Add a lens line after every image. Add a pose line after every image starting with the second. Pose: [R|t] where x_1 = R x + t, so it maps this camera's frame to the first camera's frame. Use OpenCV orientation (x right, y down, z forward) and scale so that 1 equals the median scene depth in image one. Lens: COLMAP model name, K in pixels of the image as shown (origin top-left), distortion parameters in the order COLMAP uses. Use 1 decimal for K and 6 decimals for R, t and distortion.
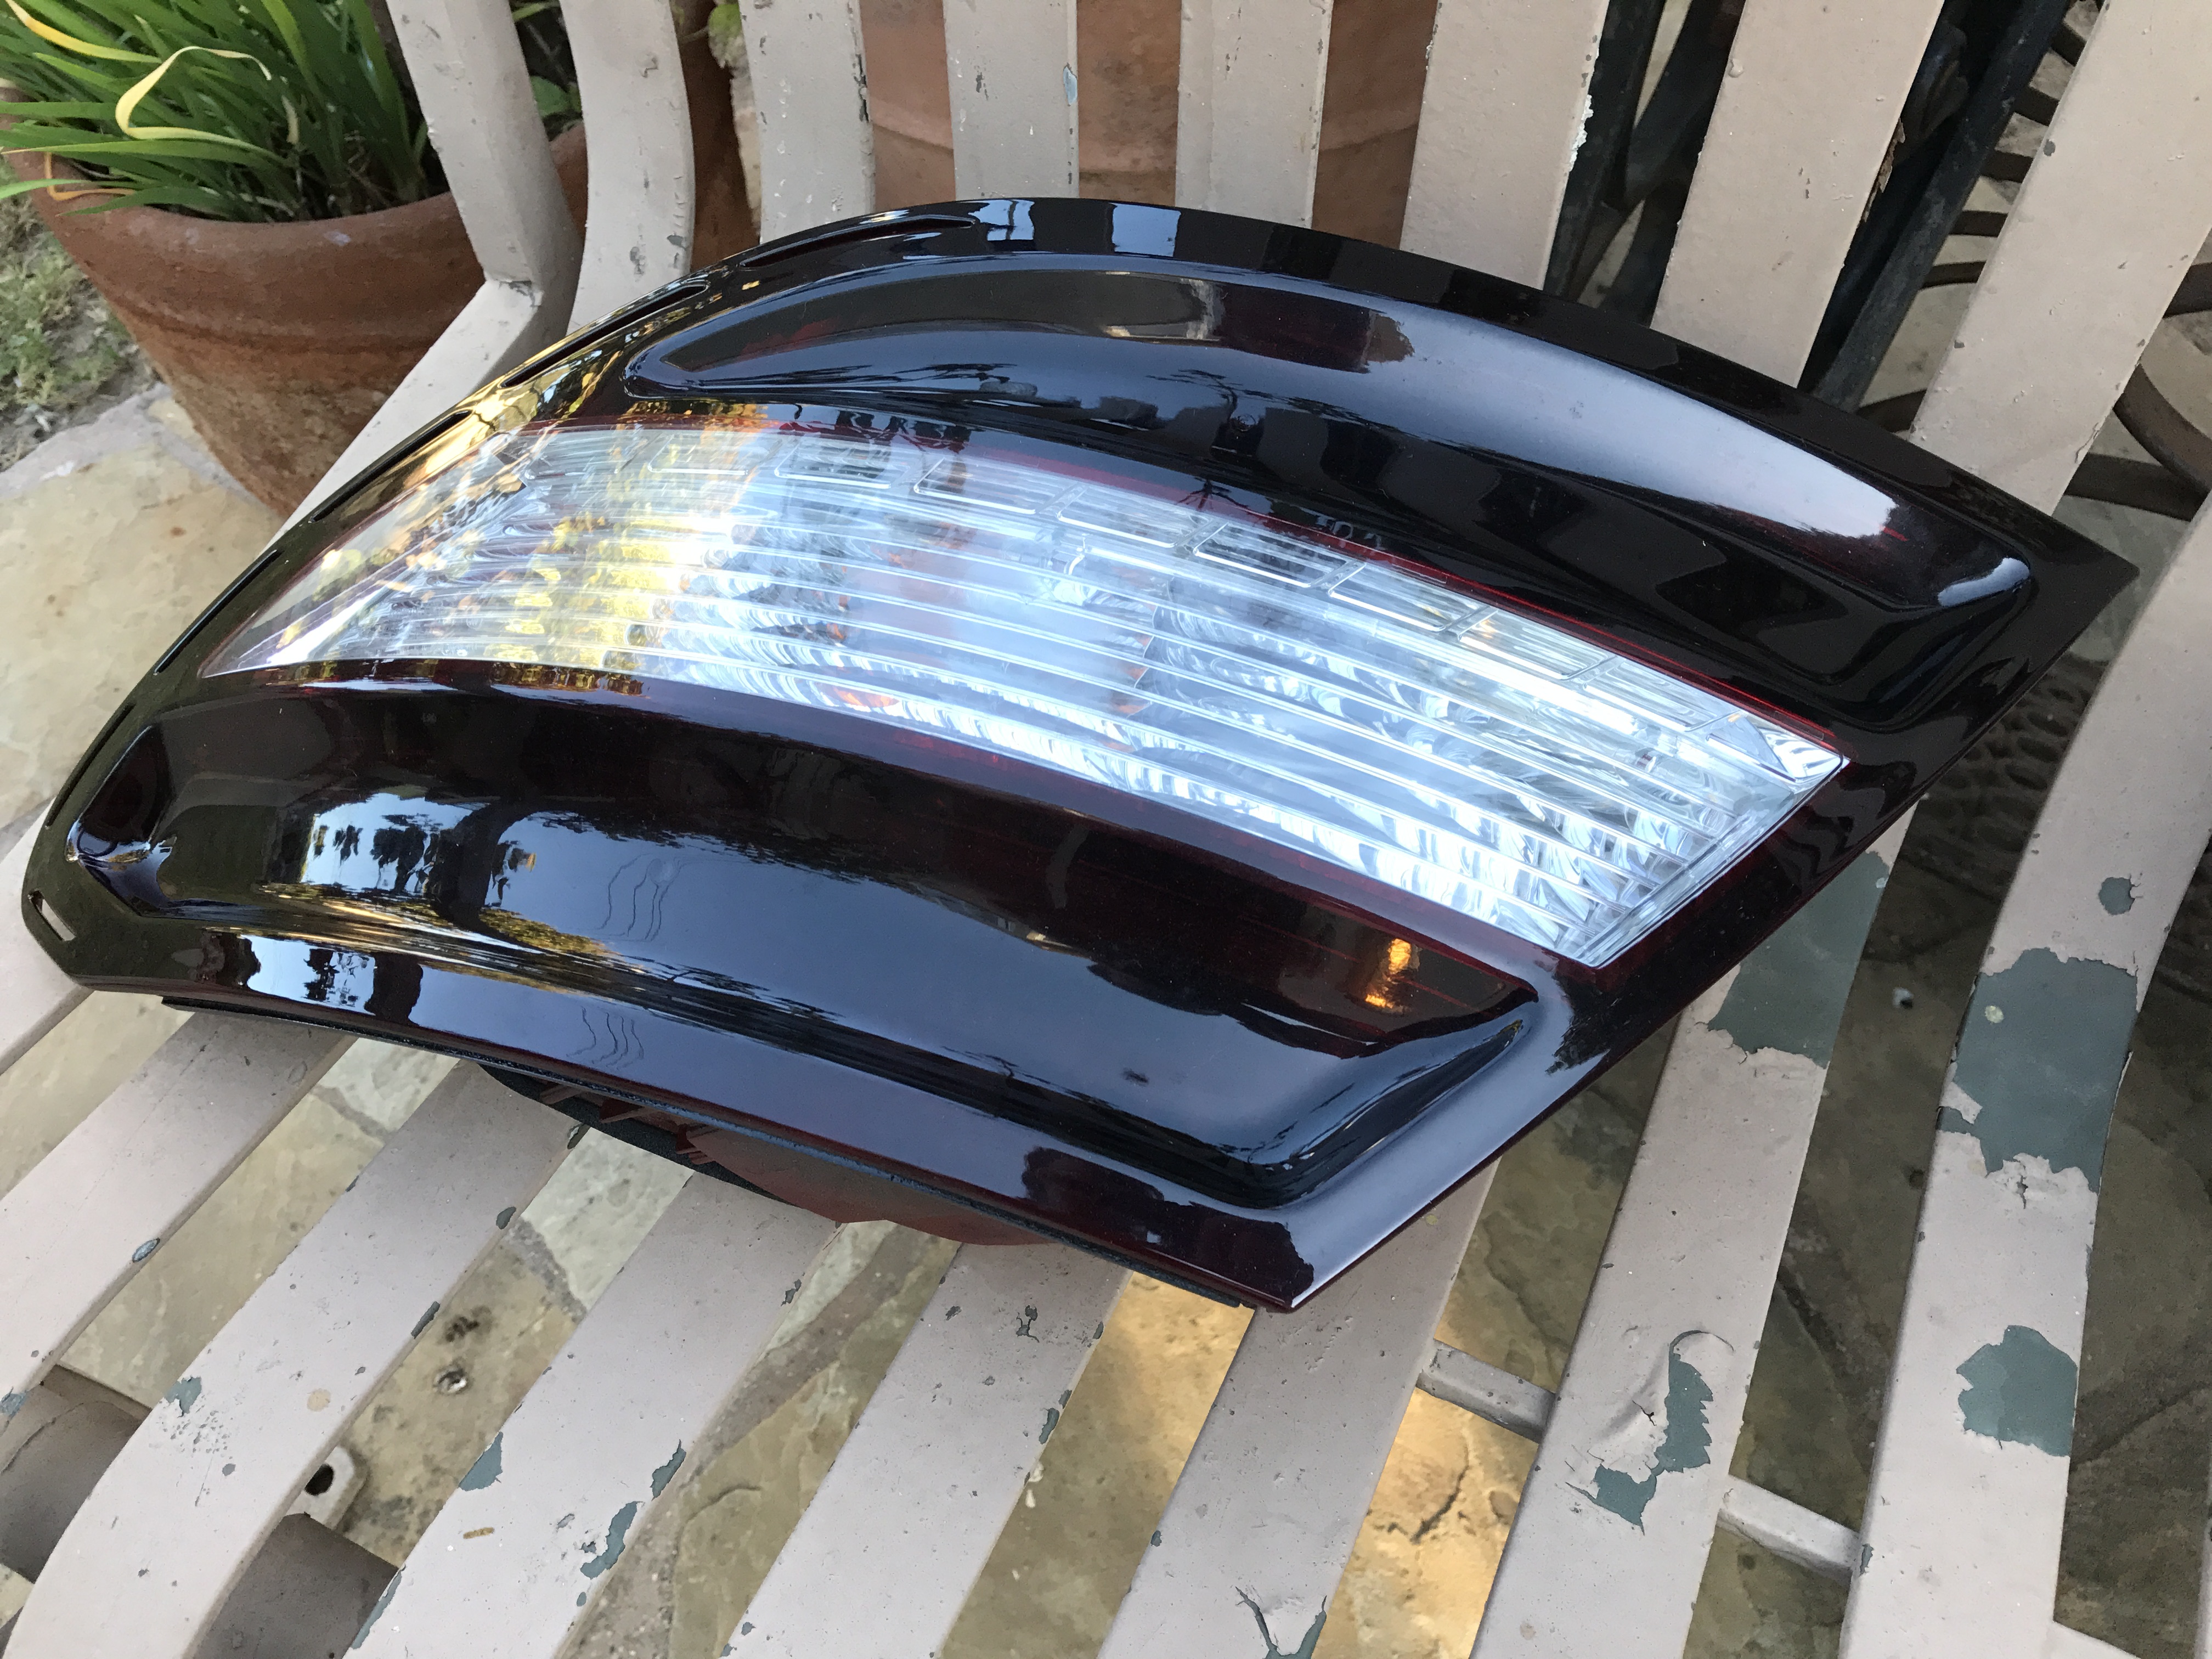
lens RADIAL K [[1583.8, 0, 1106.0], [0, 1583.8, 829.5], [0, 0, 1]] dist [0.036268, -0.073535]
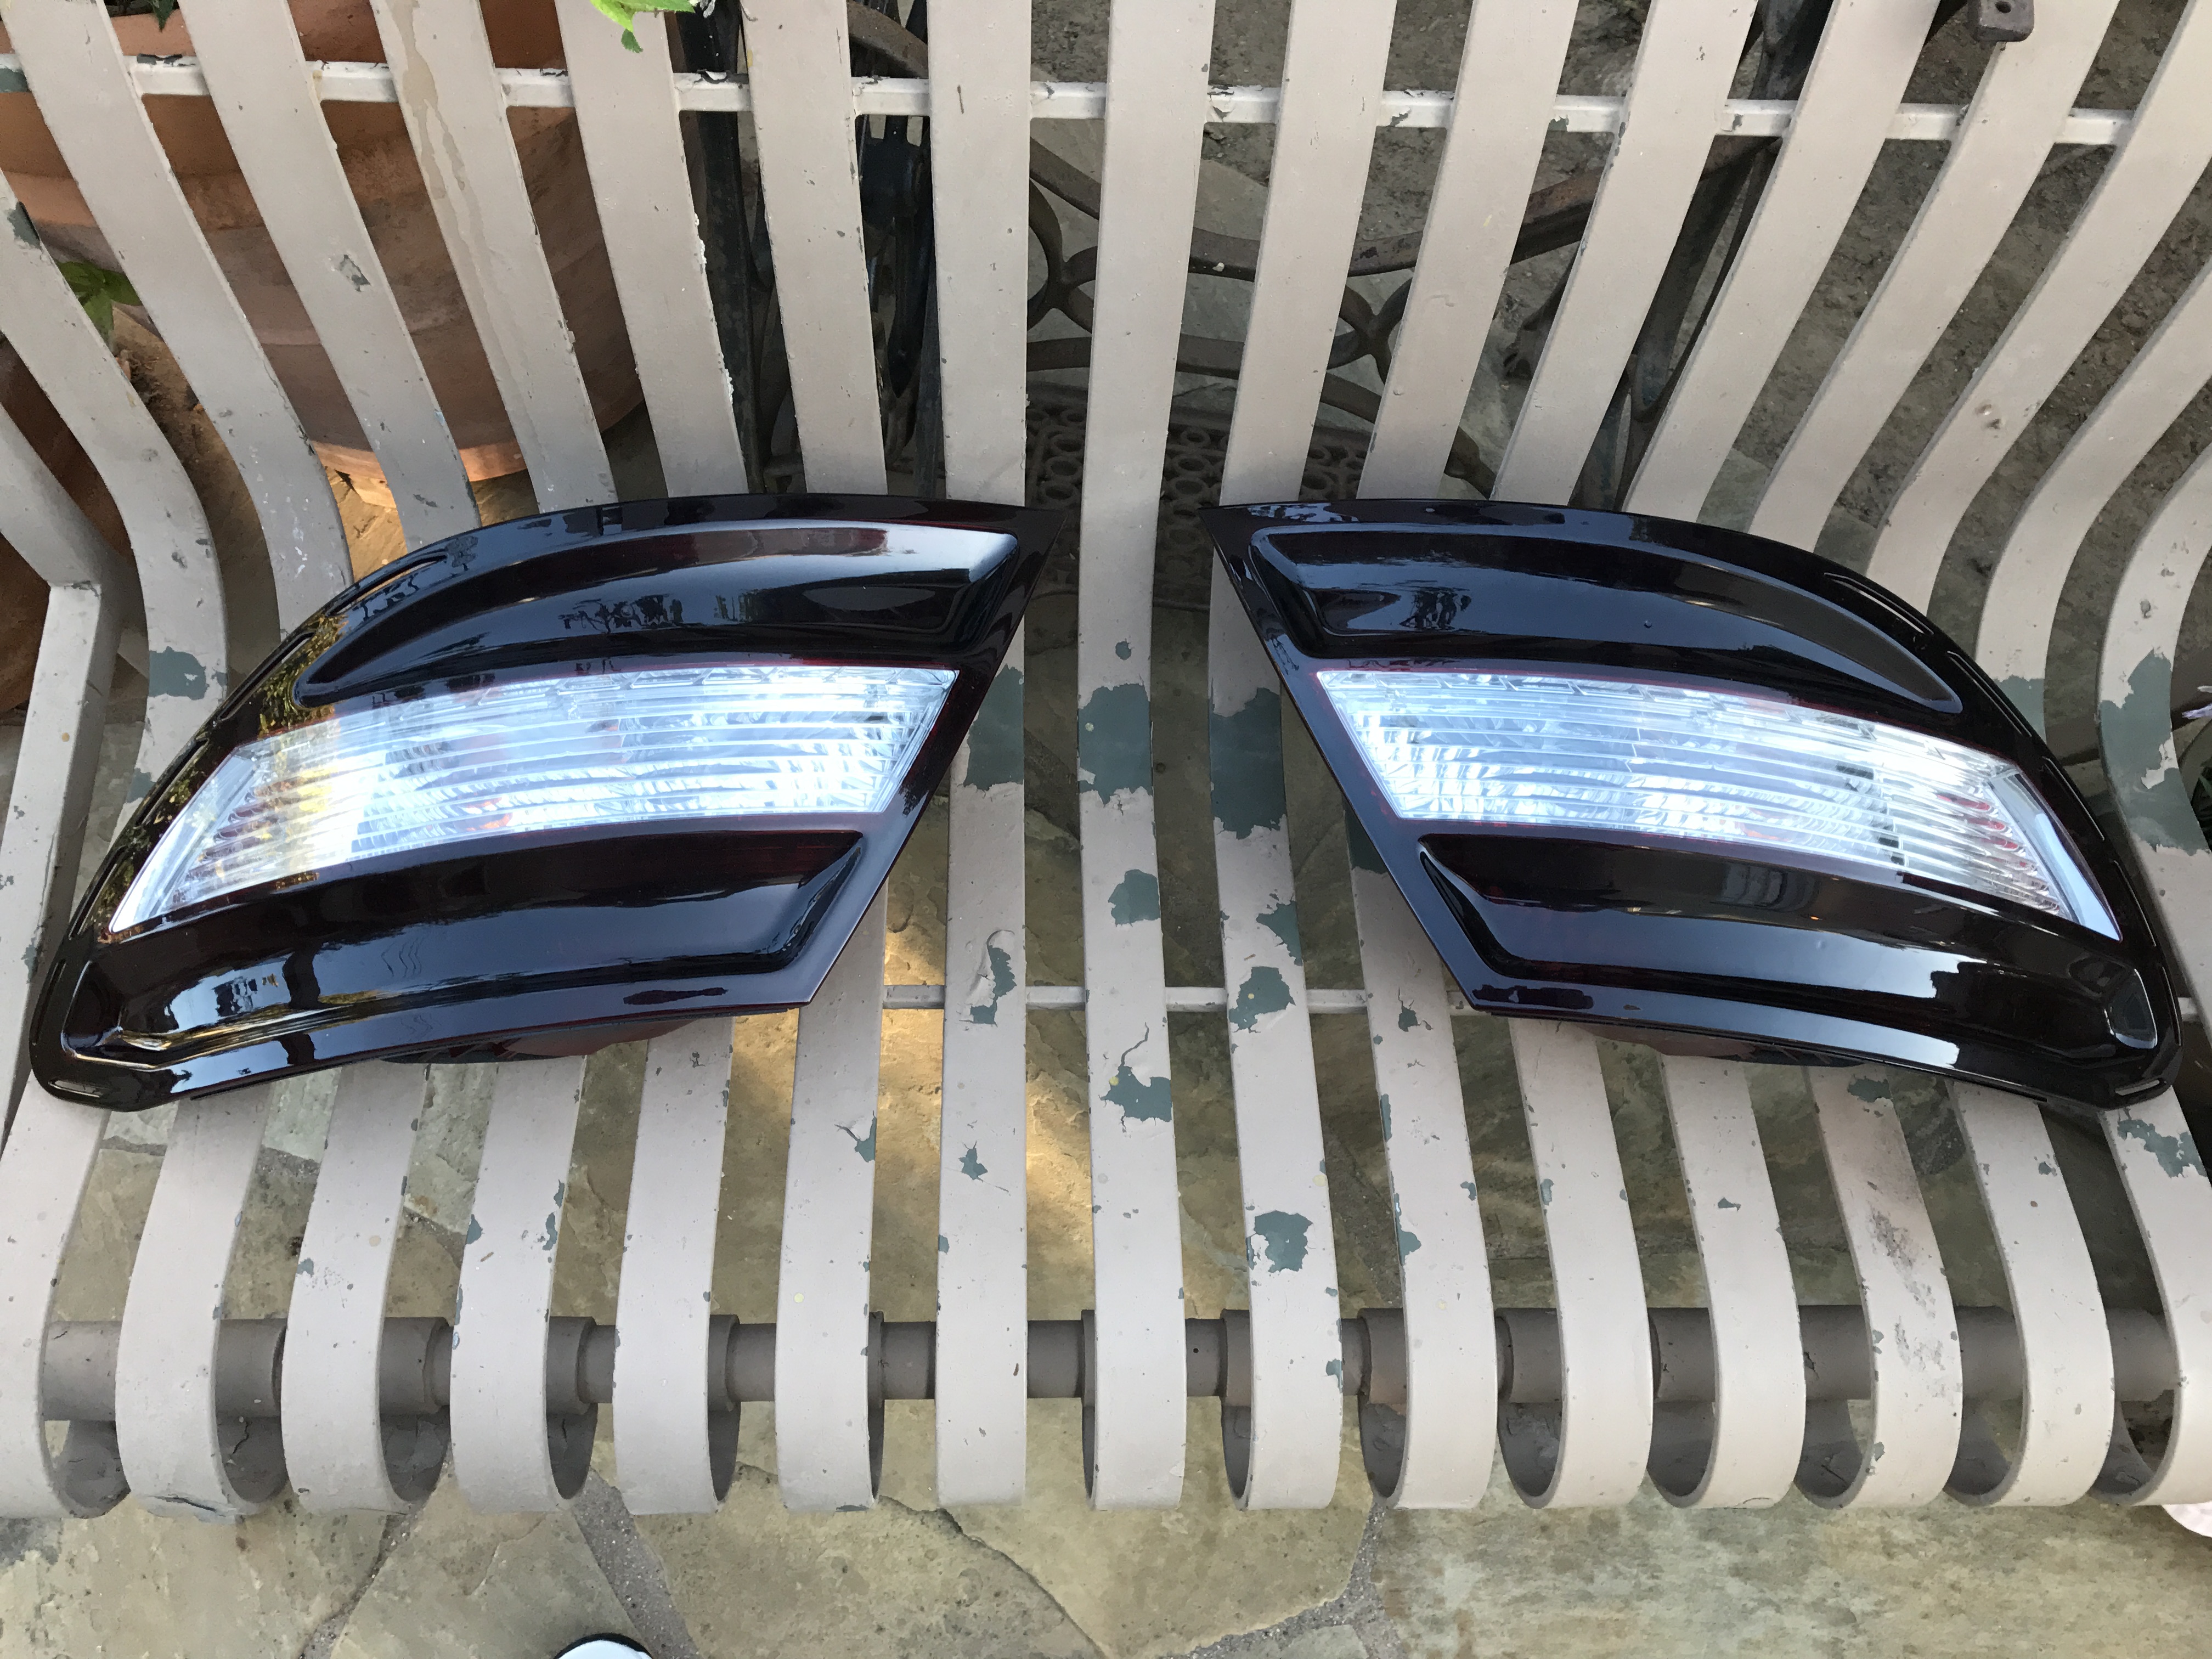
lens RADIAL K [[1583.8, 0, 1106.0], [0, 1583.8, 829.5], [0, 0, 1]] dist [0.036268, -0.073535]
pose [[0.881437, -0.382021, 0.277720, -0.036369], [0.317584, 0.914632, 0.250177, -0.298704], [-0.349585, -0.132316, 0.927515, -1.017292]]
